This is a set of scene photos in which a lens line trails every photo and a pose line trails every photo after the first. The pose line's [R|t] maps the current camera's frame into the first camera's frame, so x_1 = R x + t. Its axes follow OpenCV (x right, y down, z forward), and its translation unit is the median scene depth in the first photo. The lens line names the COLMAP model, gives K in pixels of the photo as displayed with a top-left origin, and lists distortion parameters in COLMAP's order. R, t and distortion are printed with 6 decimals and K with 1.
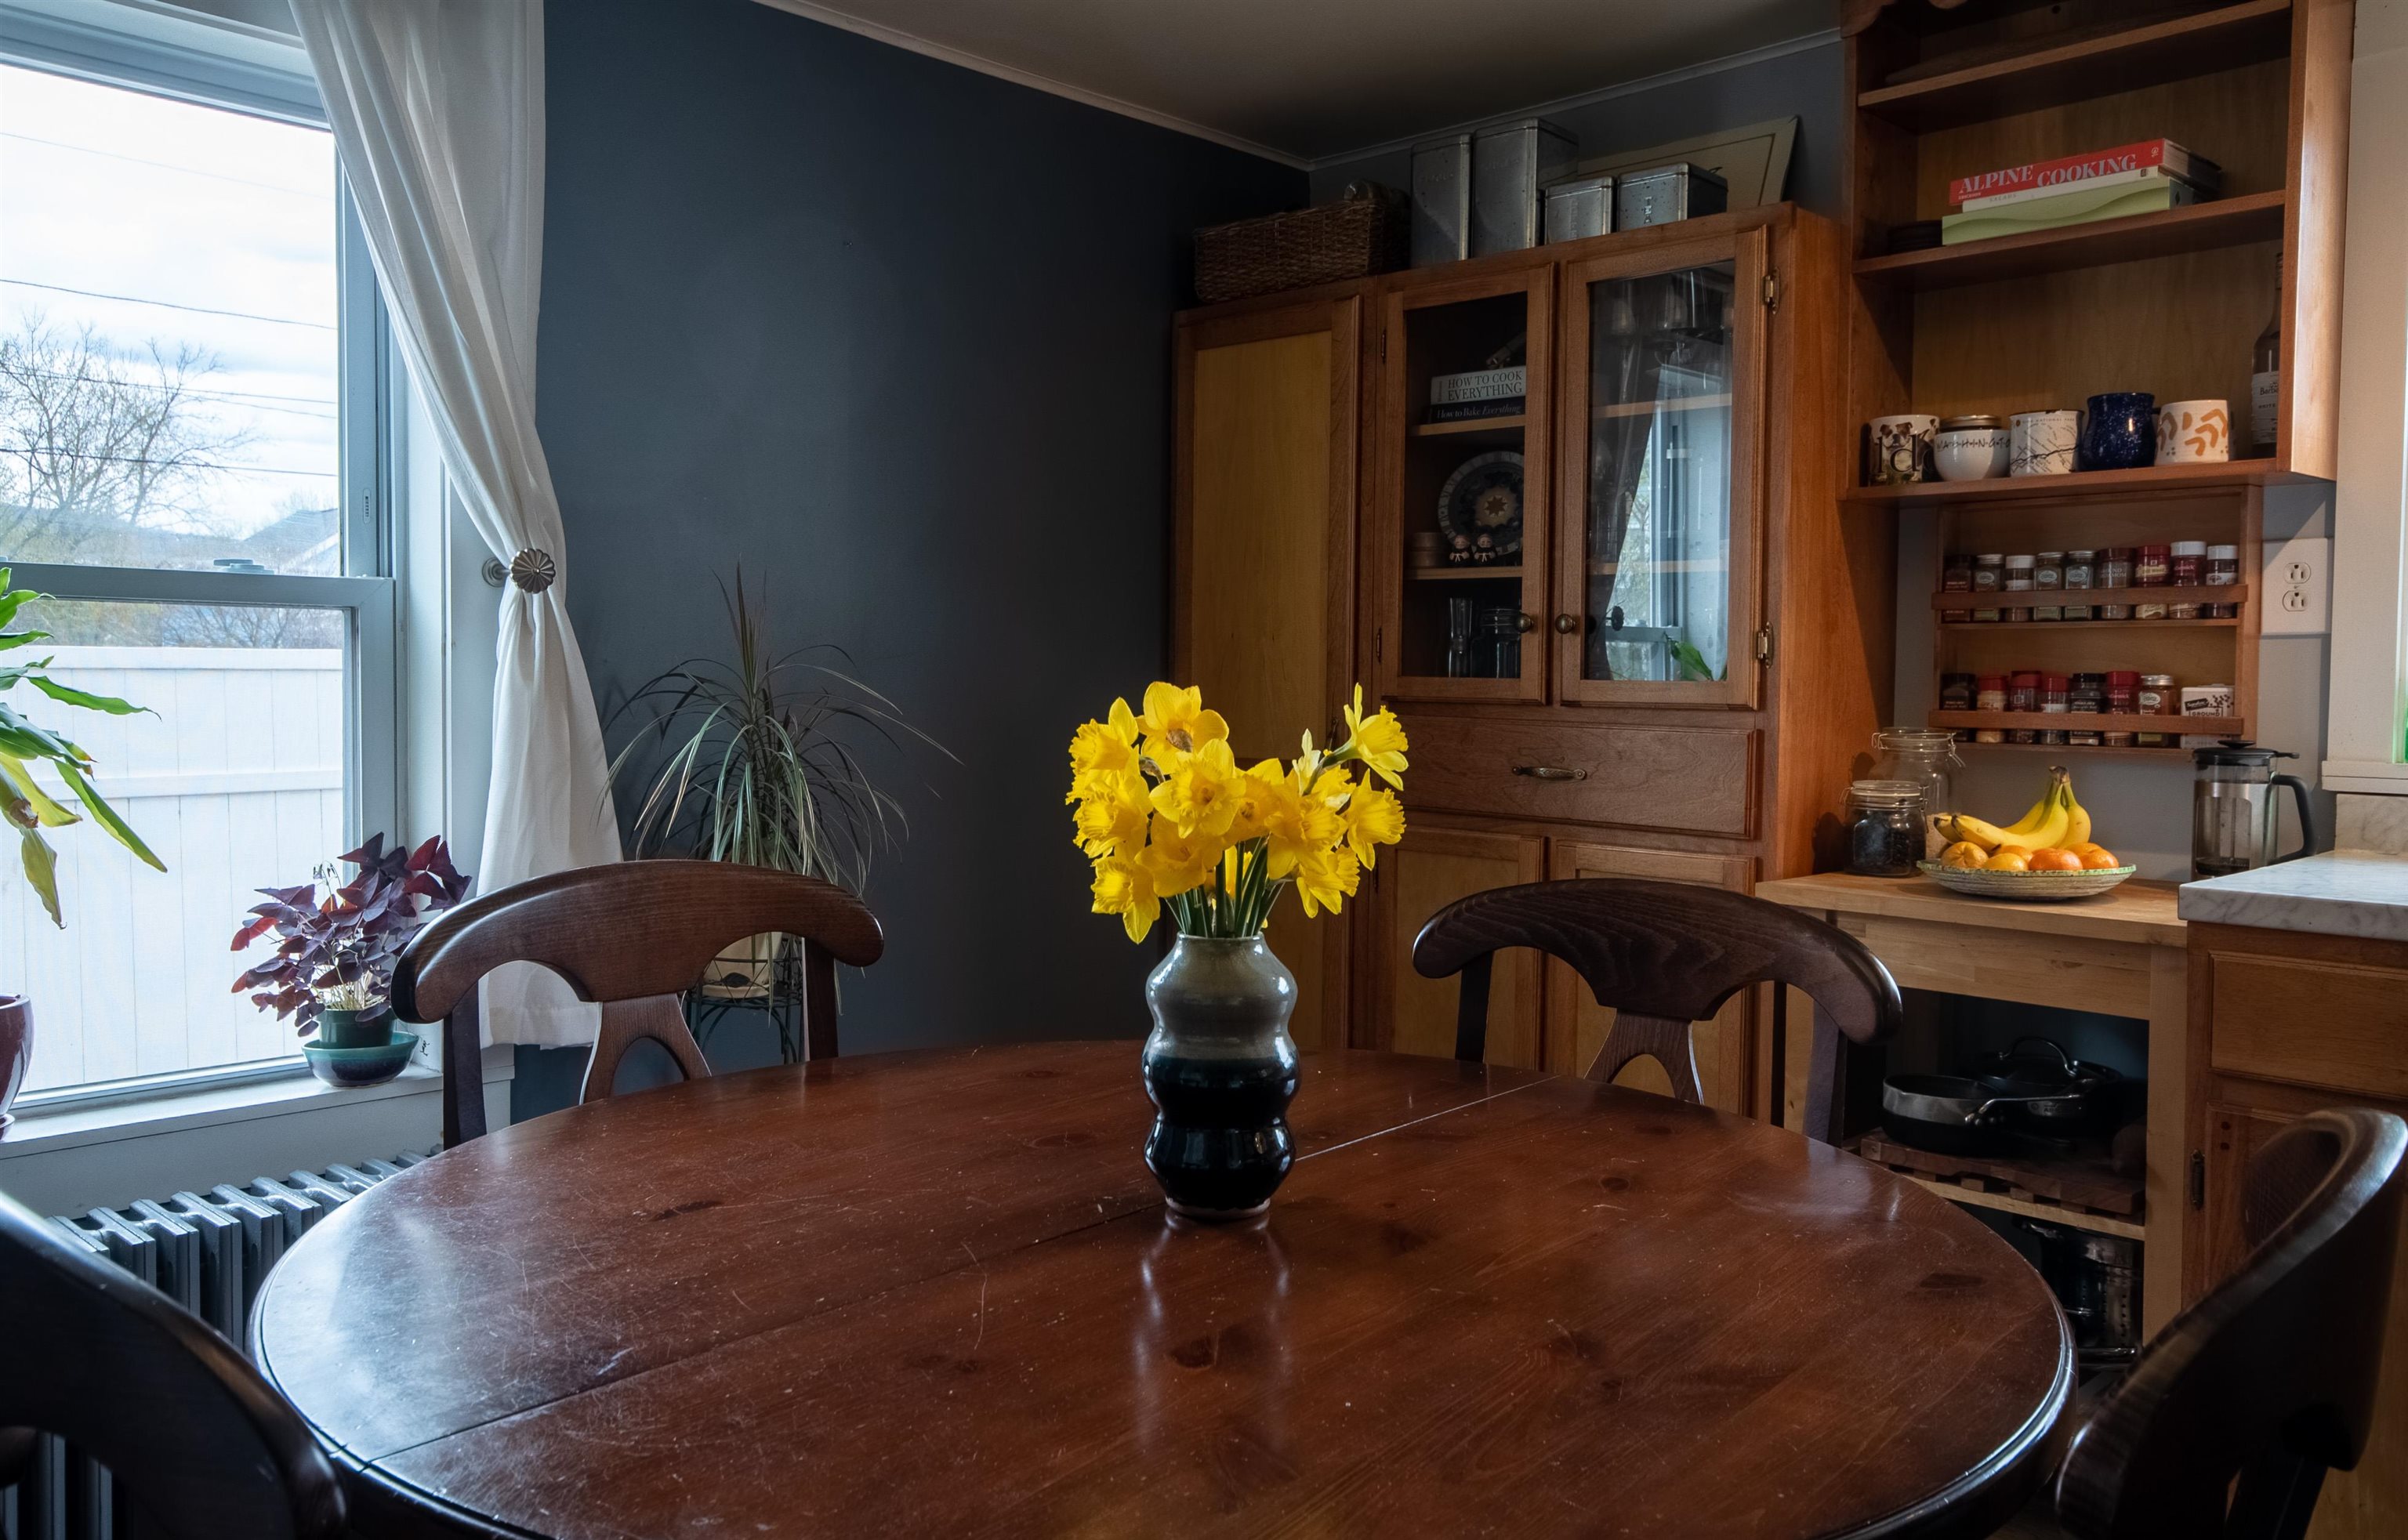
lens RADIAL K [[1851.8, 0, 1203.2], [0, 1851.8, 749.7], [0, 0, 1]] dist [0.006529, 0.010676]
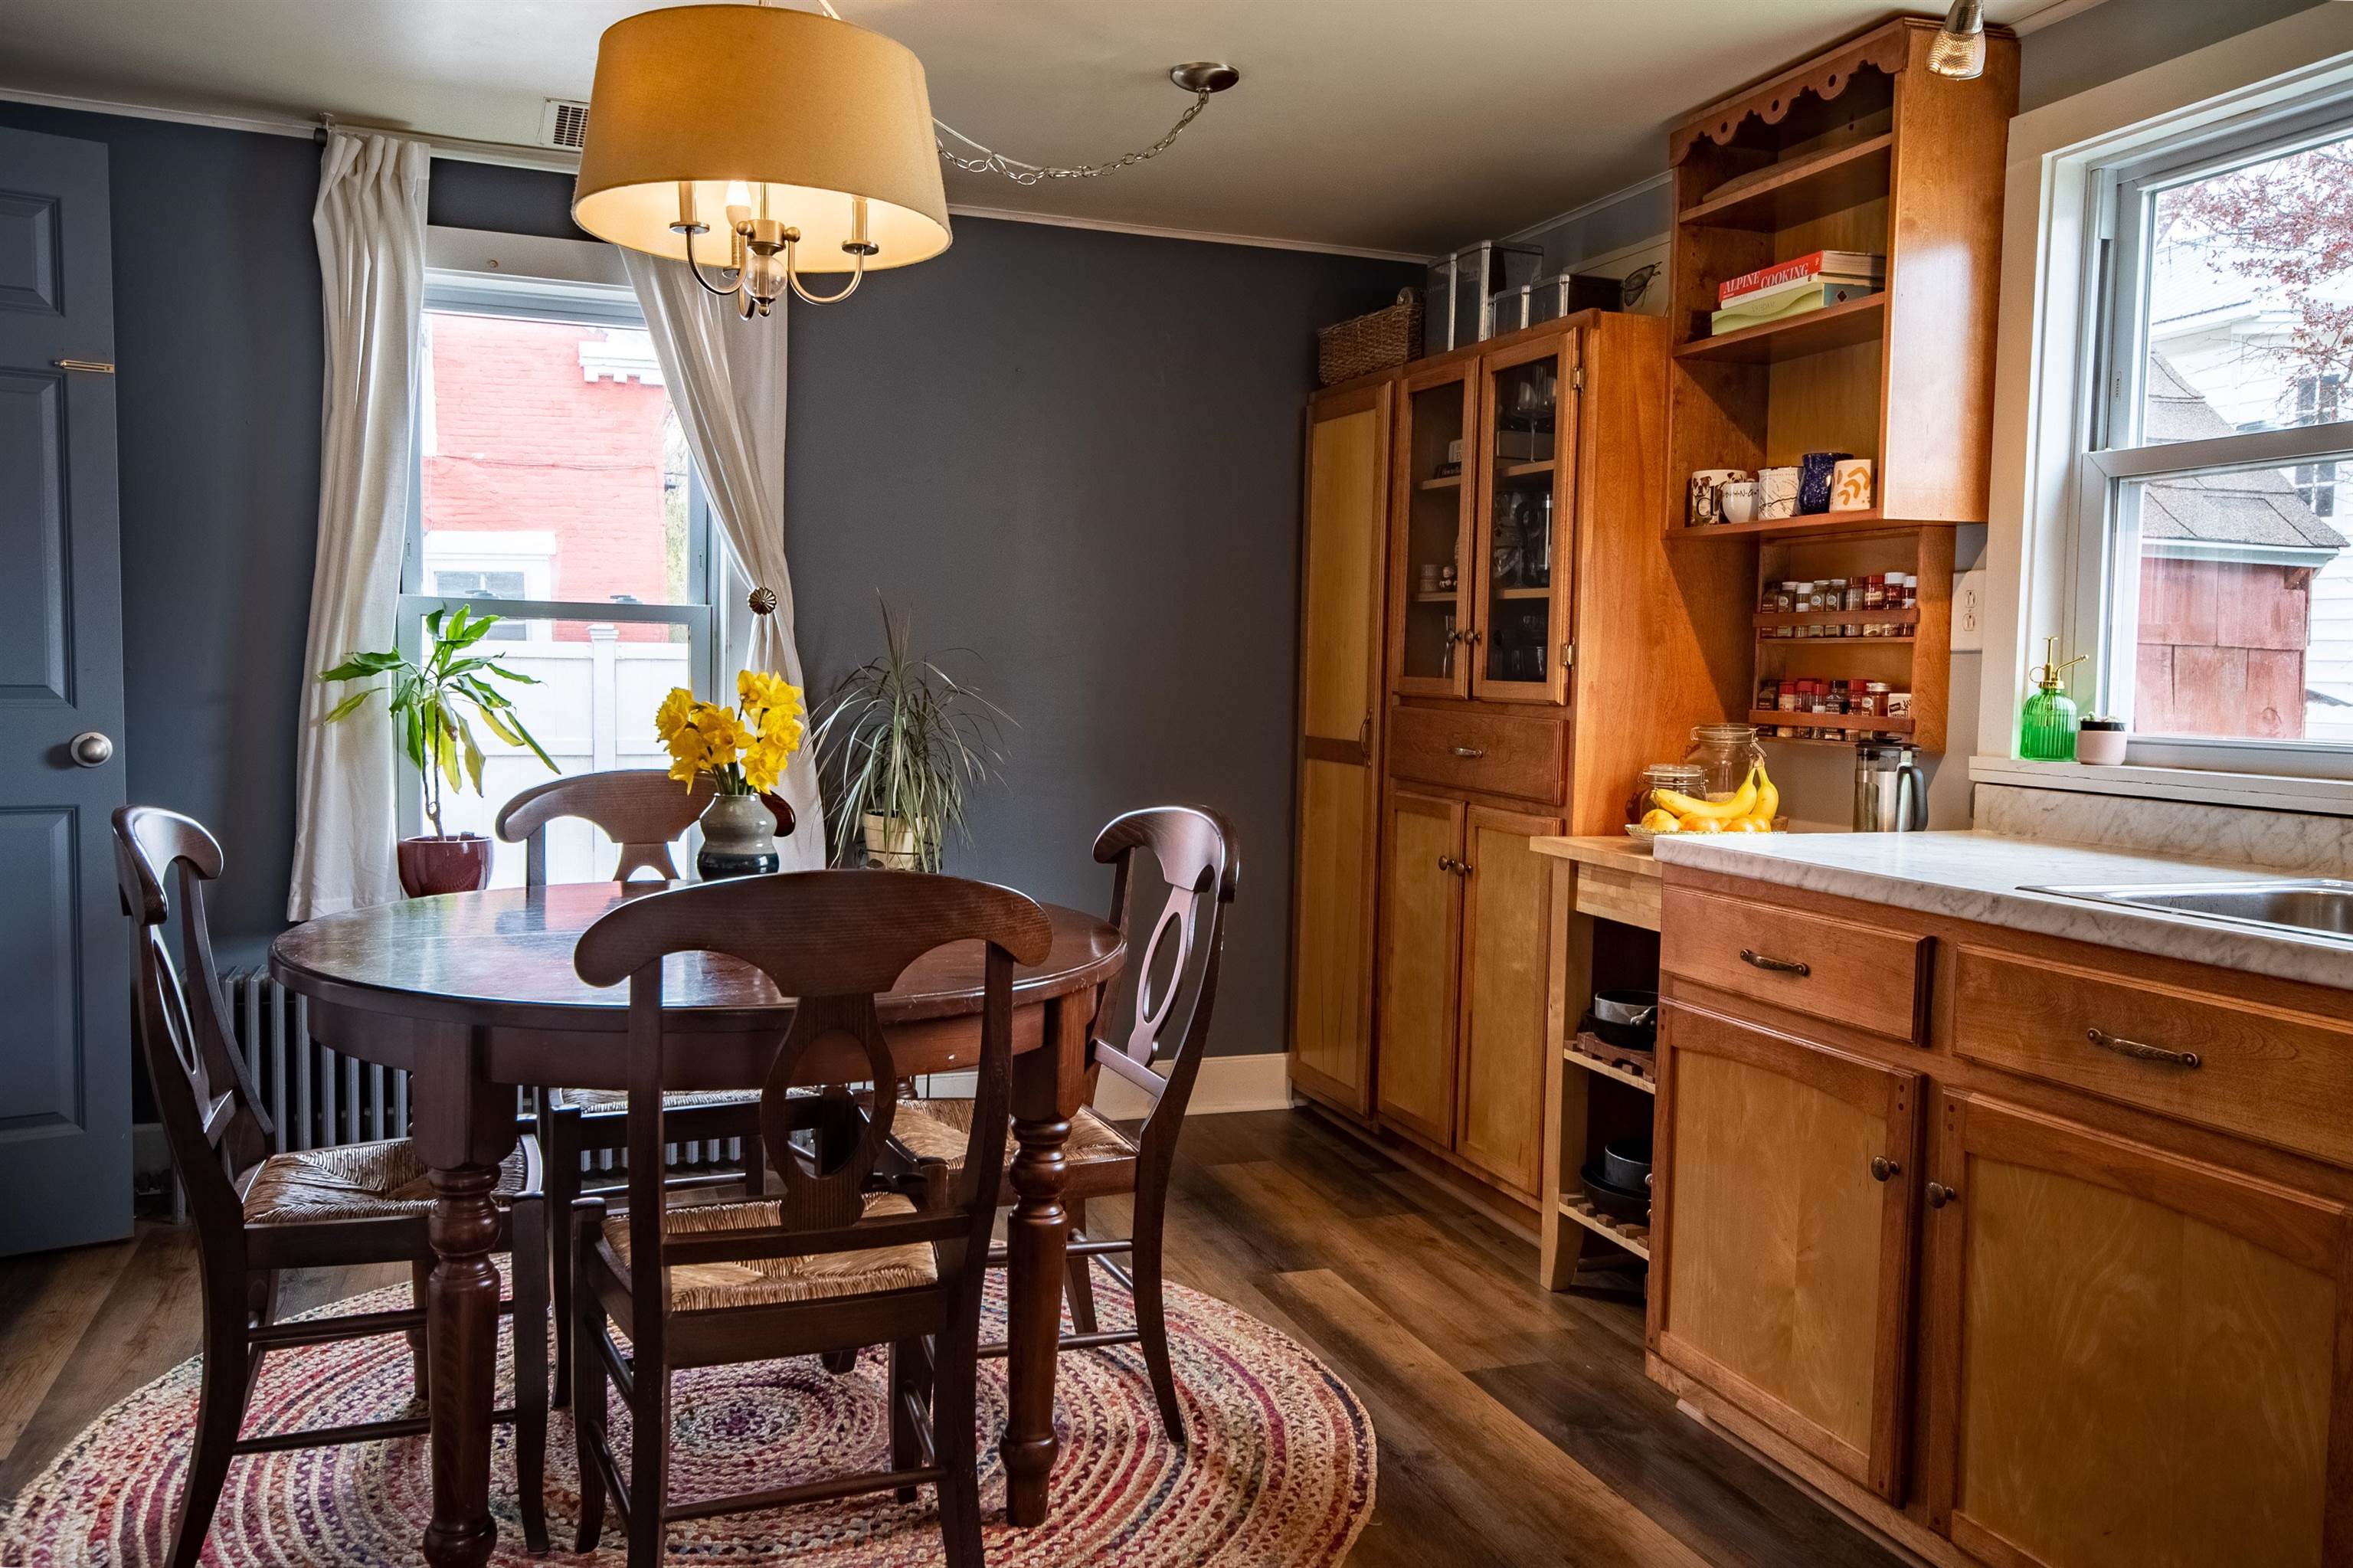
lens RADIAL K [[1819.0, 0, 1176.5], [0, 1819.0, 784.0], [0, 0, 1]] dist [0.007994, 0.001797]
pose [[0.911777, 0.037718, -0.408949, 0.584117], [-0.029954, 0.999229, 0.025374, 0.009193], [0.409591, -0.010886, 0.912204, -0.269618]]
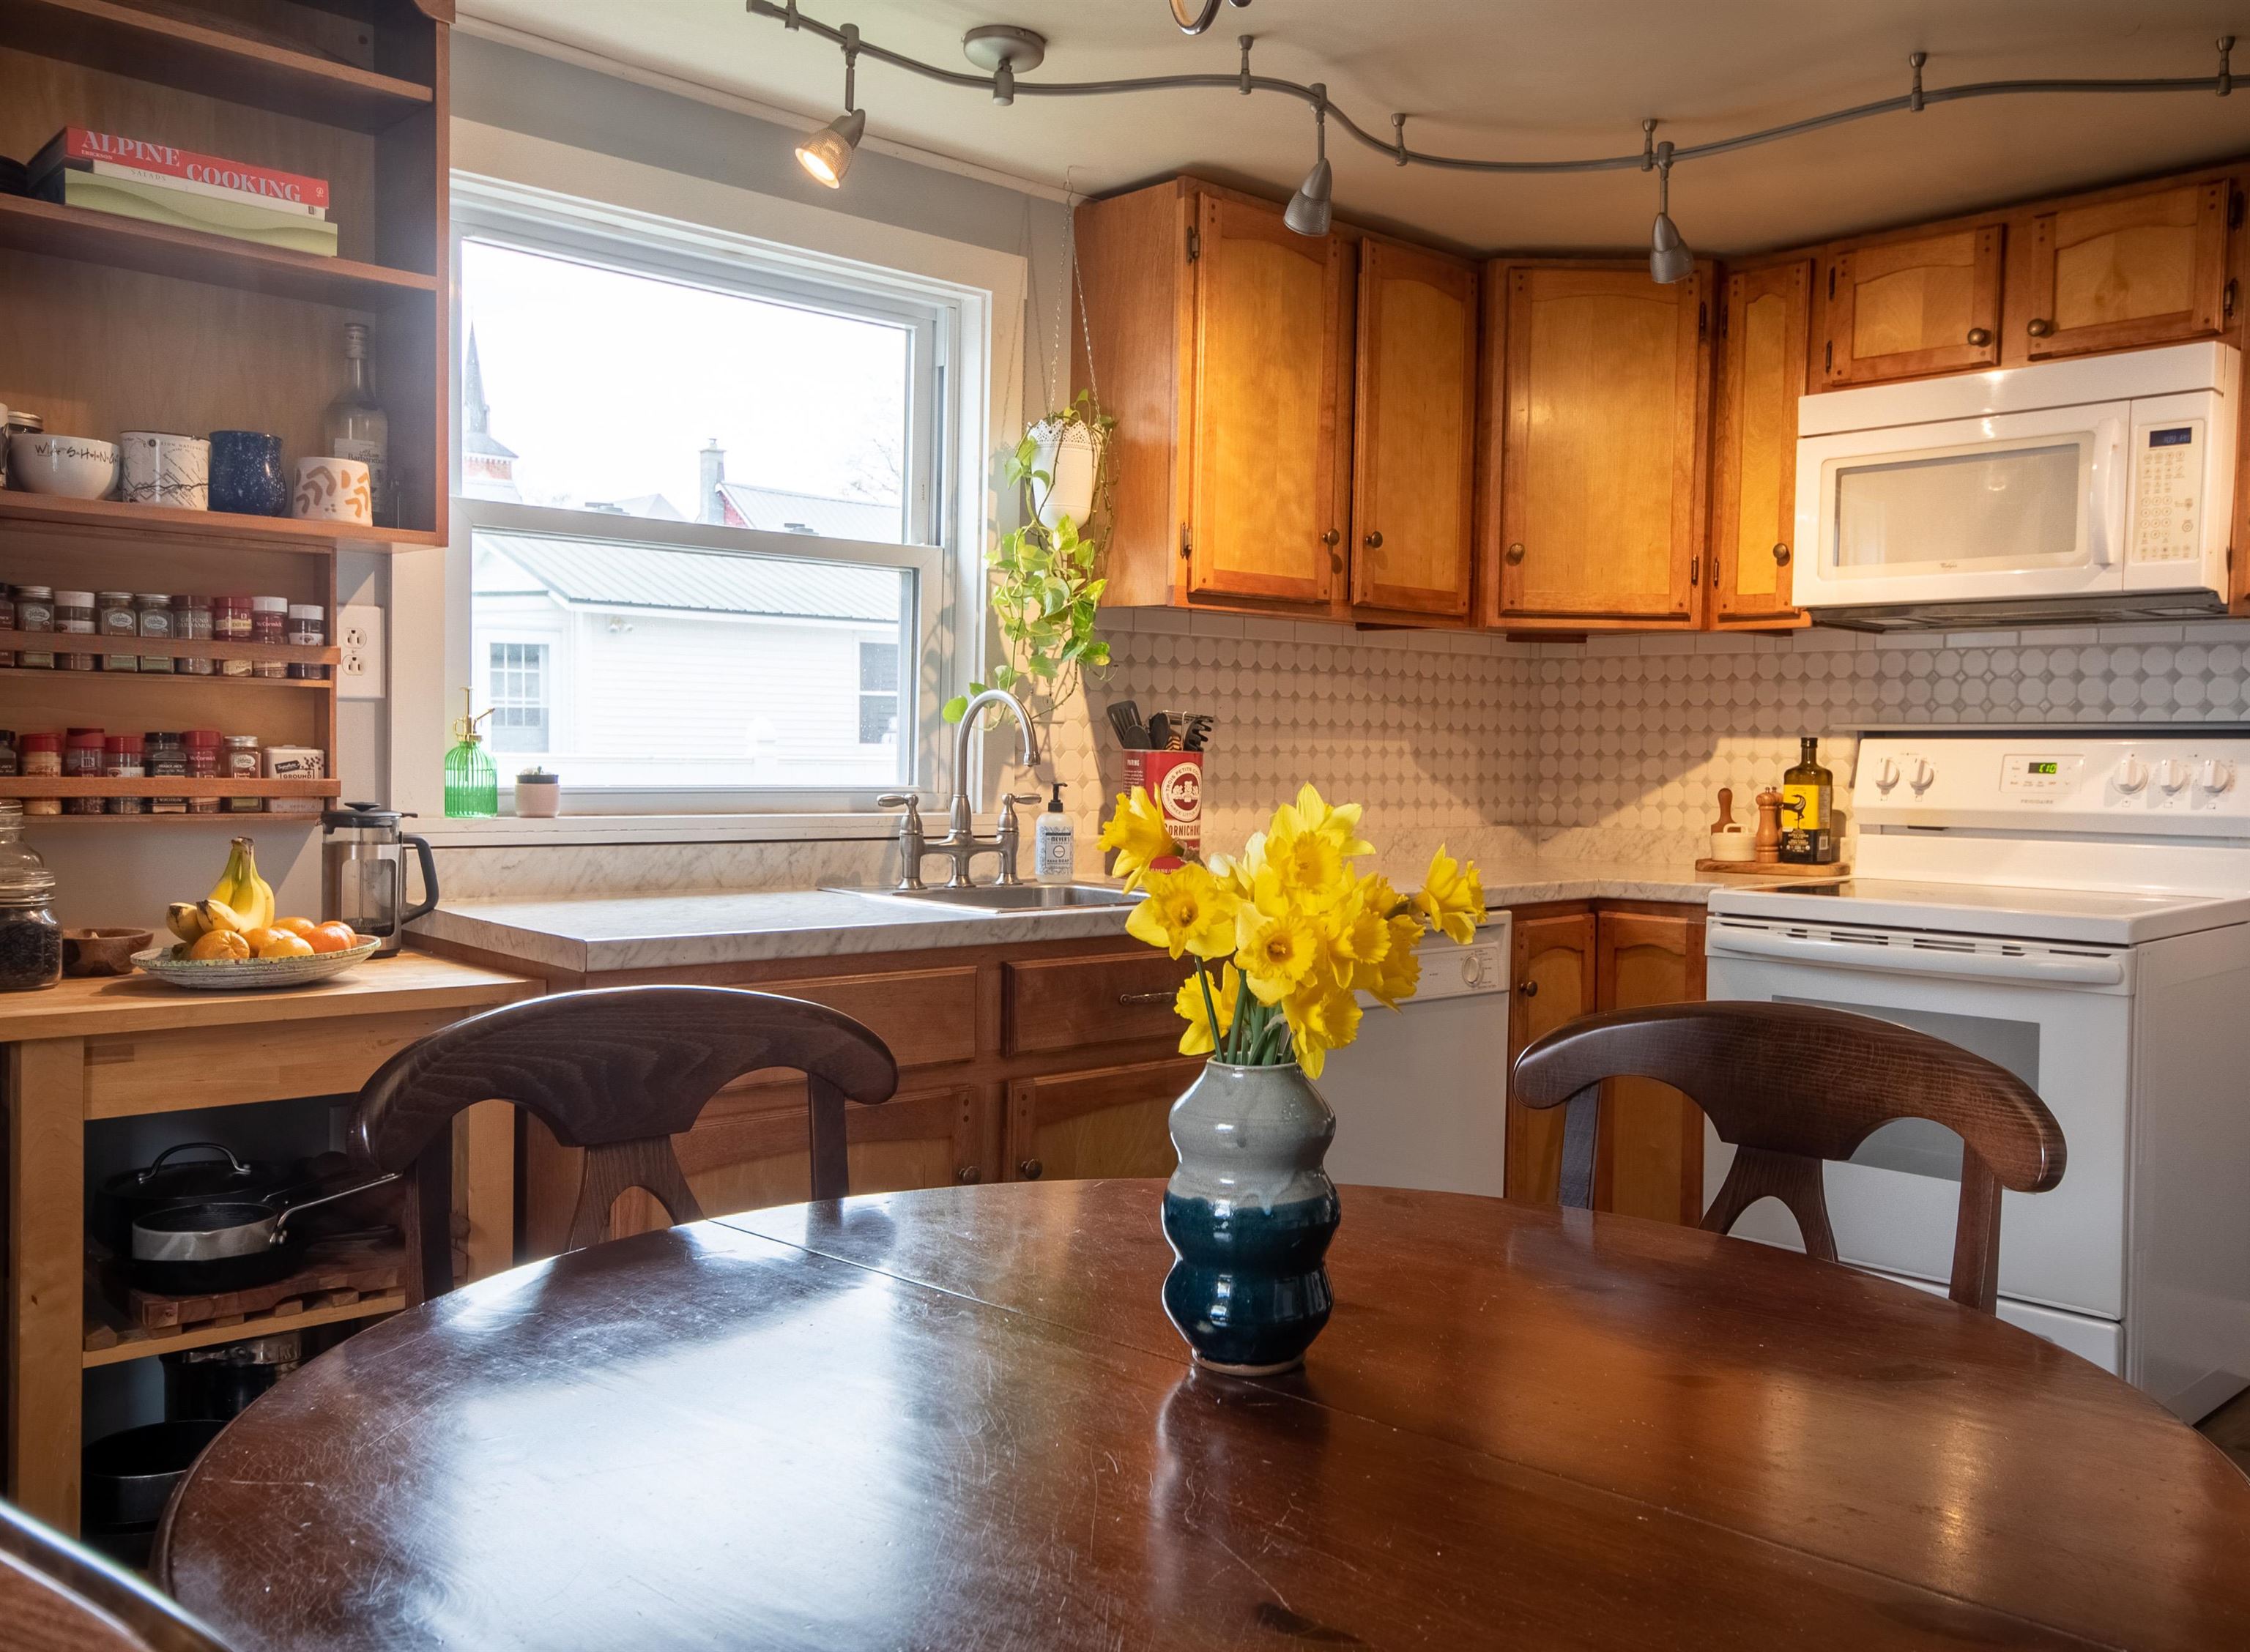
lens RADIAL K [[1989.1, 0, 1125.0], [0, 1989.1, 826.0], [0, 0, 1]] dist [0.008104, 0.078674]
pose [[0.008677, -0.046727, 0.998870, -0.495714], [0.021331, 0.998689, 0.046533, -0.031977], [-0.999735, 0.020903, 0.009662, 0.541522]]
